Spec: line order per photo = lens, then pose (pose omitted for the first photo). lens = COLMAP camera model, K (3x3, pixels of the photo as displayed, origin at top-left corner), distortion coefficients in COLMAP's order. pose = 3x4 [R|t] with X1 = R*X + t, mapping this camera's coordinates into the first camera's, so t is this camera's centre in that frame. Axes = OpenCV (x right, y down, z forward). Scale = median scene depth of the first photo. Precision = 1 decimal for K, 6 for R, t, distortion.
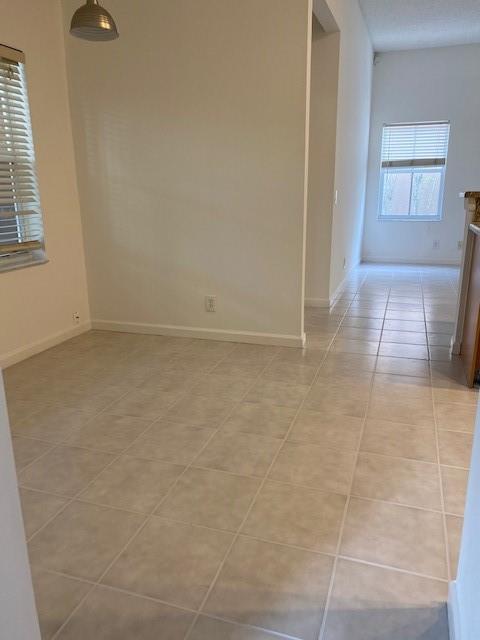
lens RADIAL K [[484.6, 0, 241.2], [0, 484.6, 318.3], [0, 0, 1]] dist [0.040529, -0.047345]
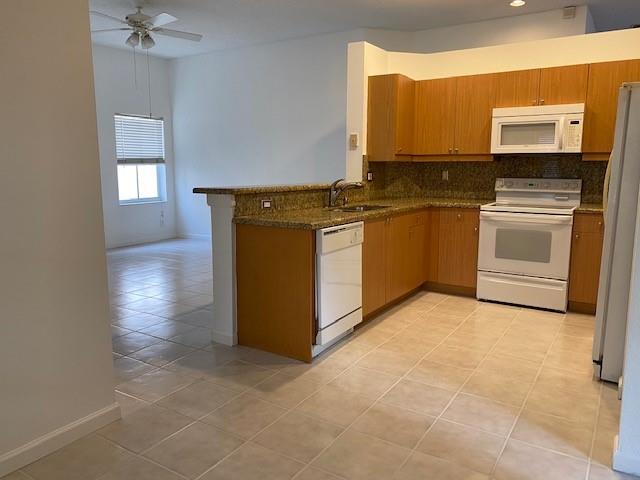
lens RADIAL K [[484.6, 0, 317.3], [0, 484.6, 237.6], [0, 0, 1]] dist [0.040529, -0.047345]
pose [[0.241589, -0.142604, 0.959843, -0.675910], [0.250302, 0.964828, 0.080344, -0.268329], [-0.937541, 0.220840, 0.268786, 0.764777]]
